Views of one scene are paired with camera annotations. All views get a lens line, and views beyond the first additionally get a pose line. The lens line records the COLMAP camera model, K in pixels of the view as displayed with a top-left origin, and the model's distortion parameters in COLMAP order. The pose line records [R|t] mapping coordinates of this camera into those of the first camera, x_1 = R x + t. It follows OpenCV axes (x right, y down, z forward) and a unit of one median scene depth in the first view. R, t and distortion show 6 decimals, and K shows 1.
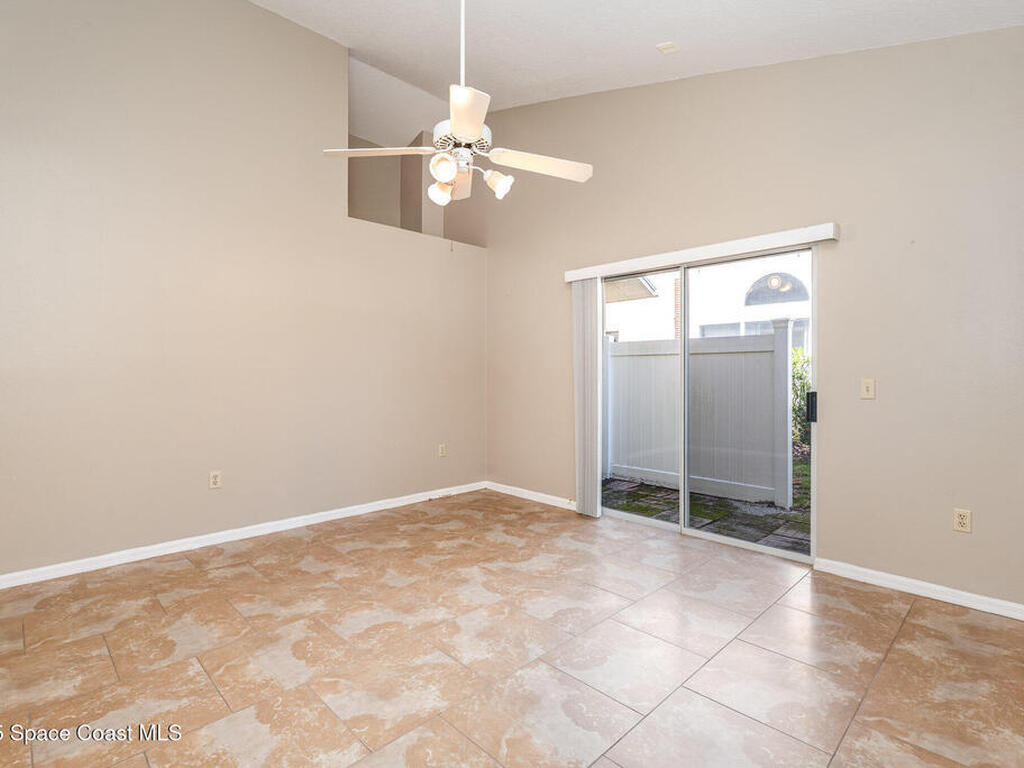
lens RADIAL K [[506.4, 0, 513.5], [0, 506.4, 377.8], [0, 0, 1]] dist [-0.000241, -0.000427]
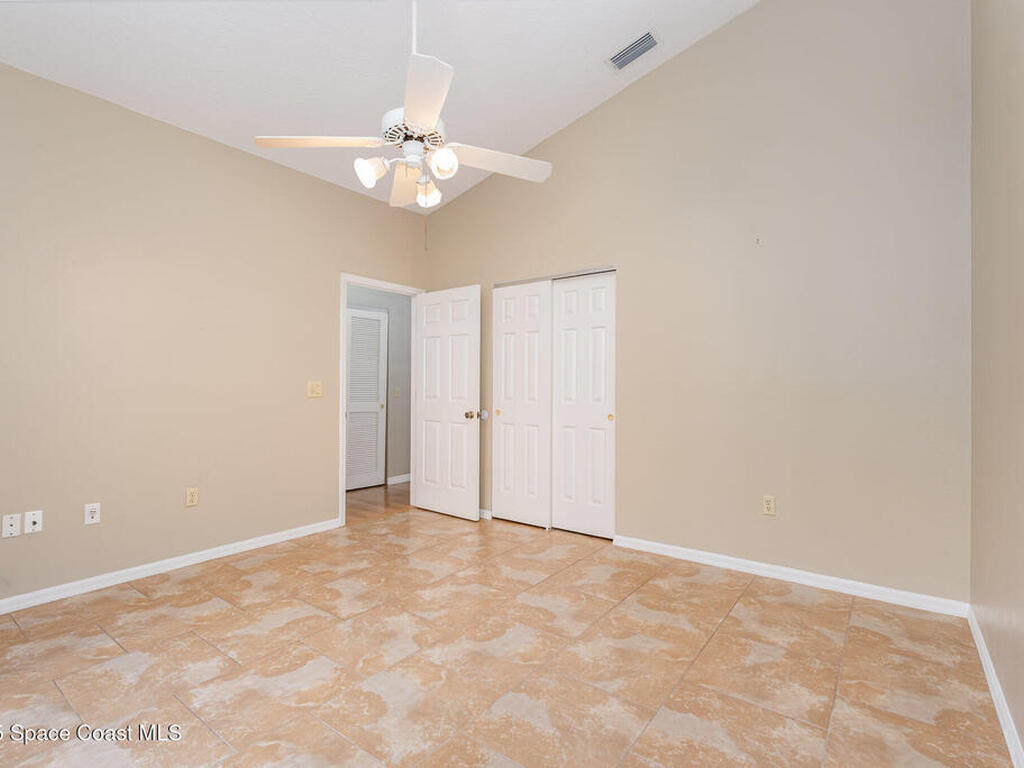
lens RADIAL K [[506.4, 0, 513.5], [0, 506.4, 377.8], [0, 0, 1]] dist [-0.000241, -0.000427]
pose [[-0.989548, -0.004324, -0.144138, -0.143638], [-0.003460, 0.999975, -0.006243, -0.016779], [0.144161, -0.005679, -0.989538, 1.873745]]
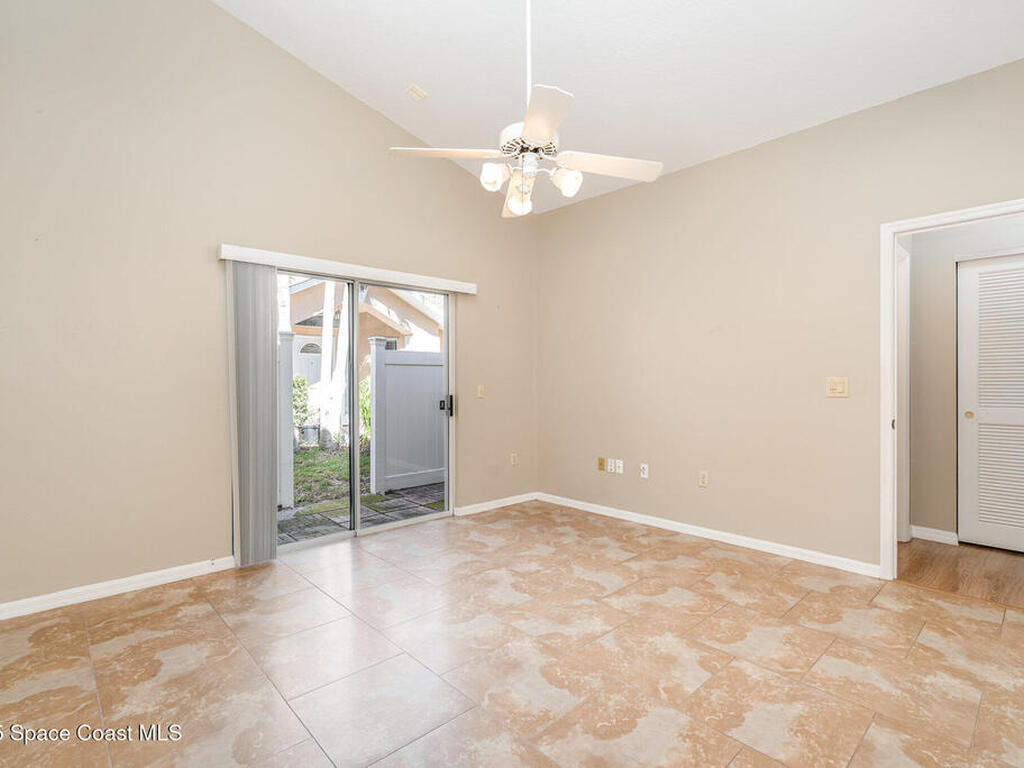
lens RADIAL K [[506.4, 0, 513.5], [0, 506.4, 377.8], [0, 0, 1]] dist [-0.000241, -0.000427]
pose [[0.032716, 0.007211, 0.999439, -1.044988], [0.011583, 0.999904, -0.007594, -0.009701], [-0.999398, 0.011825, 0.032630, 0.962546]]
